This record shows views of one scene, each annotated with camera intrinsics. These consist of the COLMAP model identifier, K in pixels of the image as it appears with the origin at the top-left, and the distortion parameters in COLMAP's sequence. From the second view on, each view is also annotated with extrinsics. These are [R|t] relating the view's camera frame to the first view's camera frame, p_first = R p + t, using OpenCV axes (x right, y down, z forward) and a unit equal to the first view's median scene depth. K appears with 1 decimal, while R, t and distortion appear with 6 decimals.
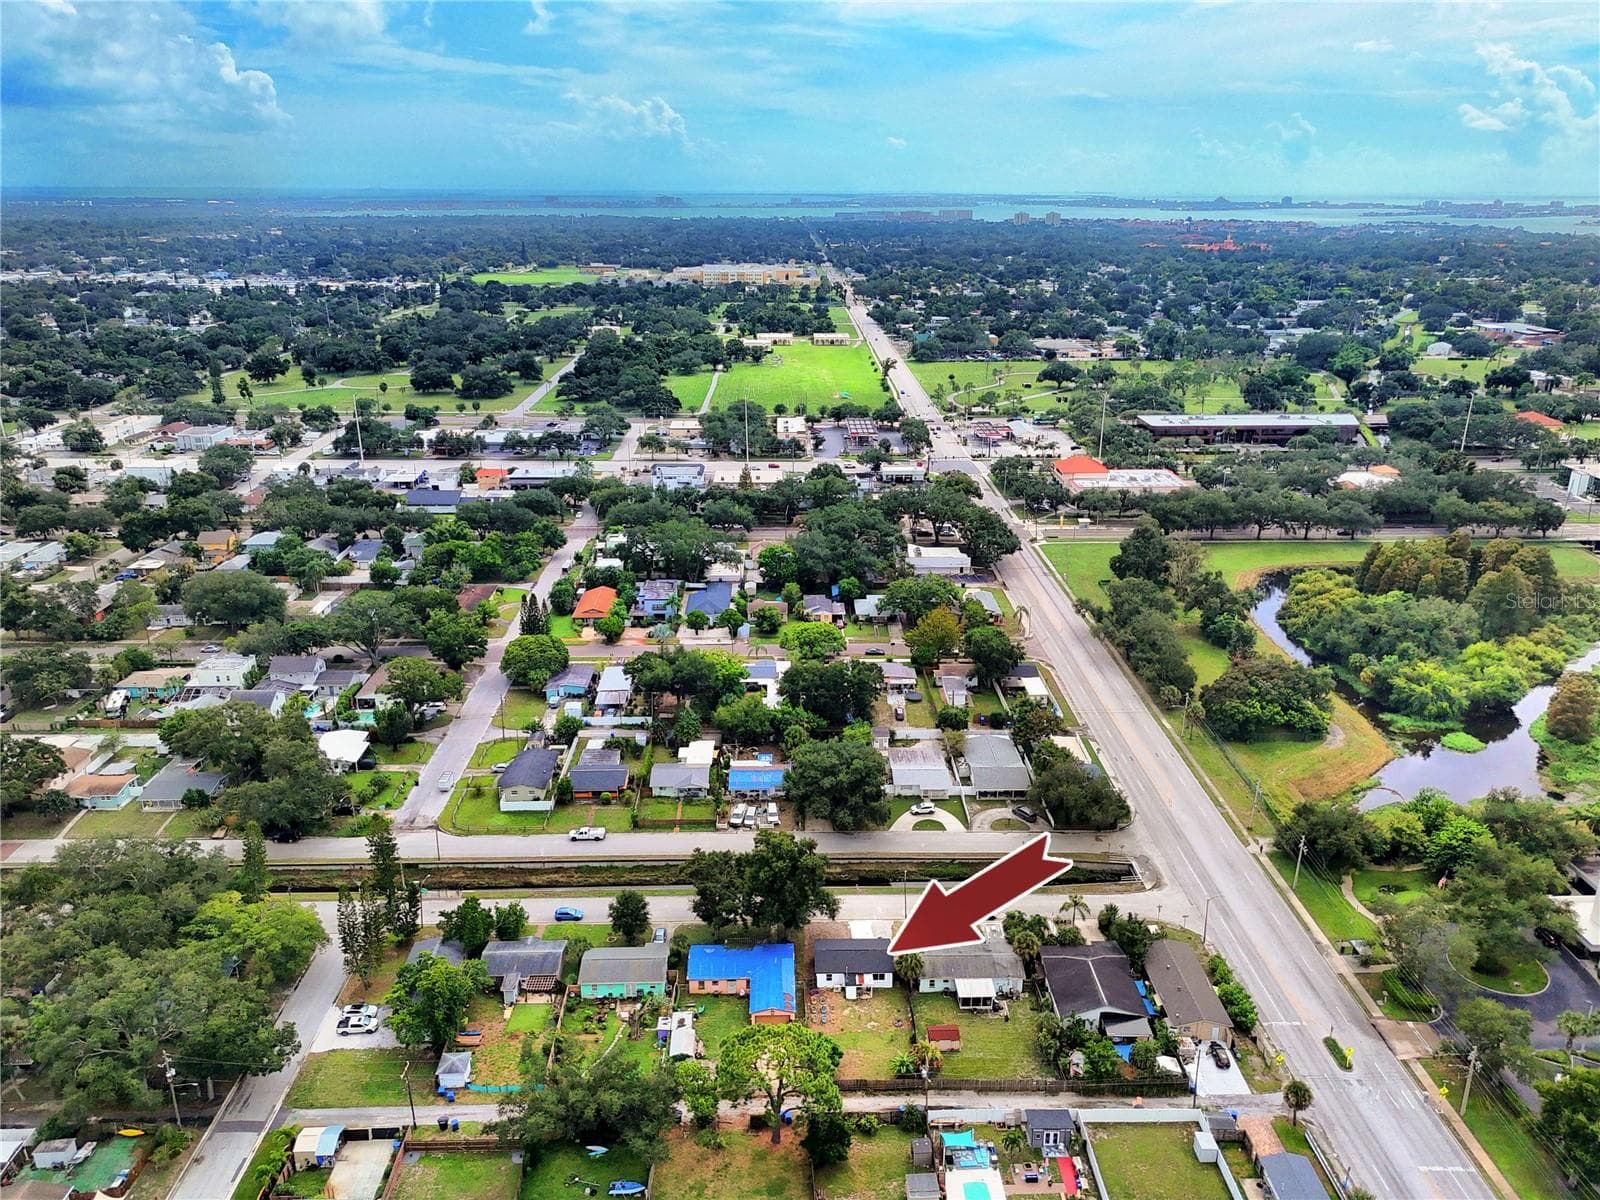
lens RADIAL K [[1184.8, 0, 801.7], [0, 1184.8, 605.2], [0, 0, 1]] dist [0.081840, -0.092016]
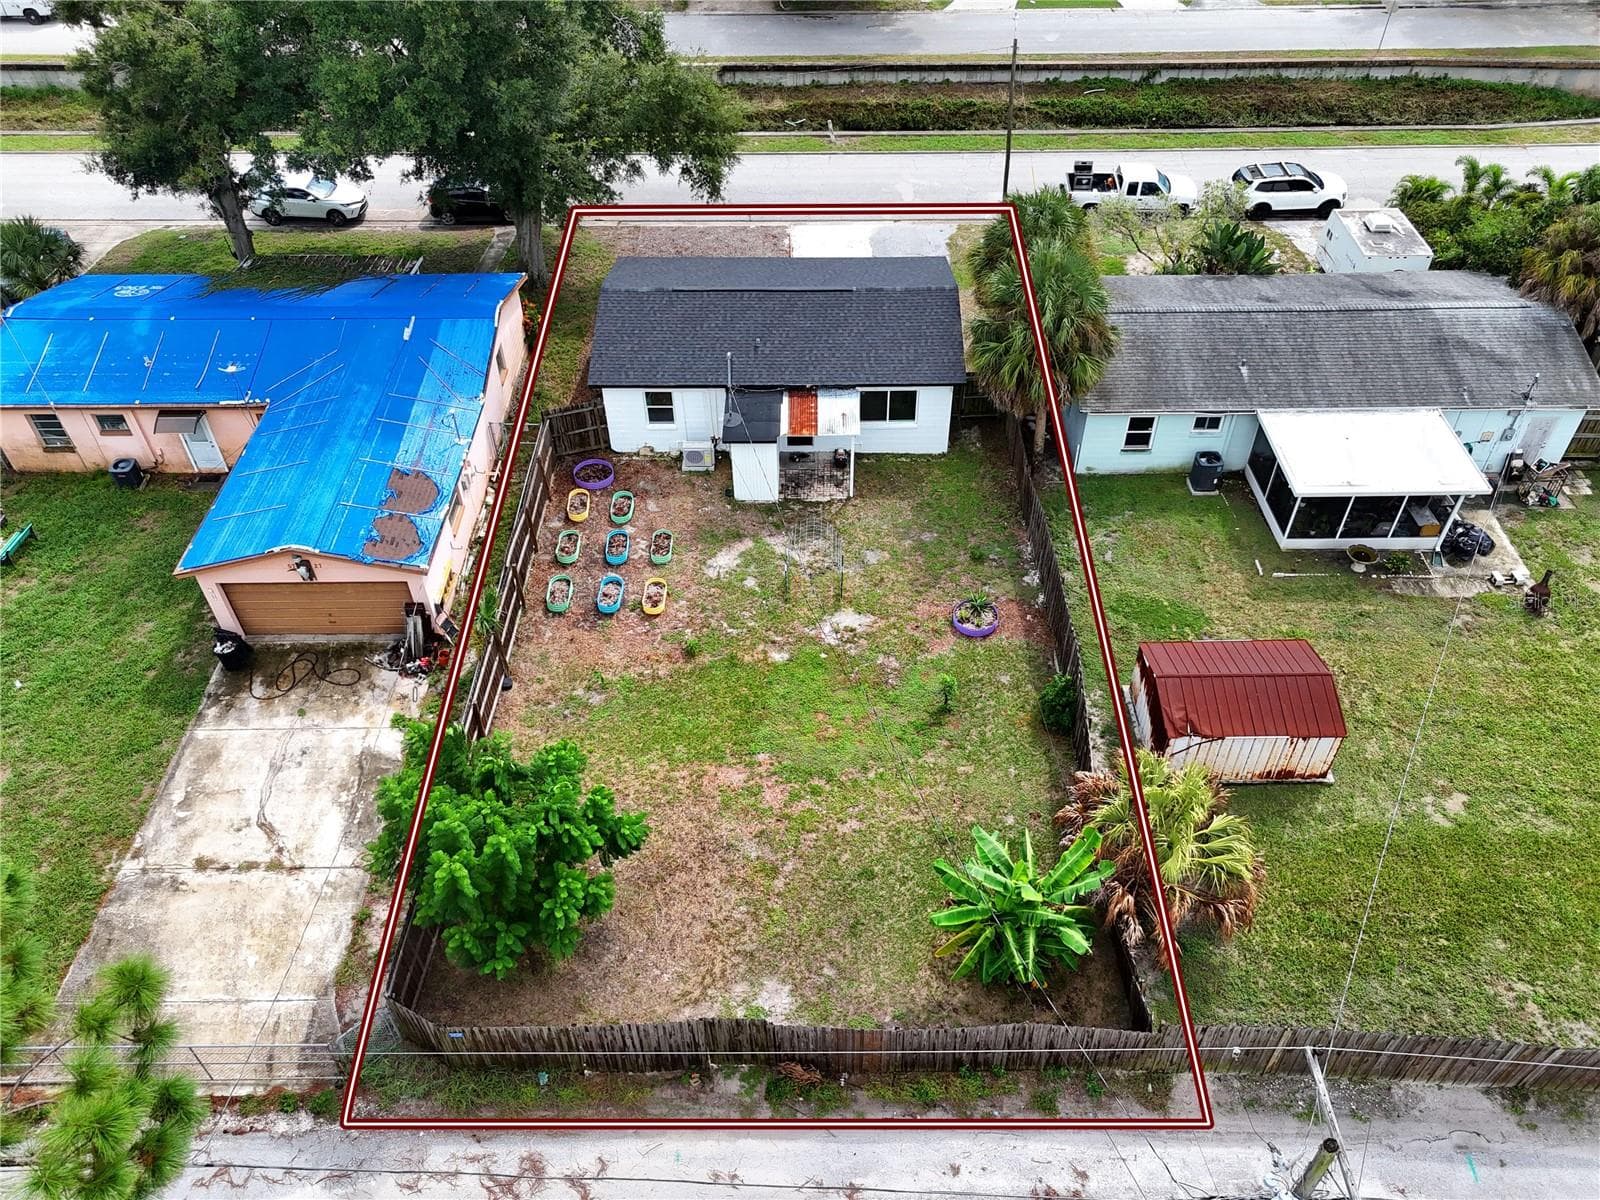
lens RADIAL K [[1184.8, 0, 801.7], [0, 1184.8, 605.2], [0, 0, 1]] dist [0.081840, -0.092016]
pose [[0.999741, 0.008230, -0.021235, 0.054263], [0.001138, 0.913209, 0.407491, 0.259103], [0.022746, -0.407409, 0.912962, 0.795929]]
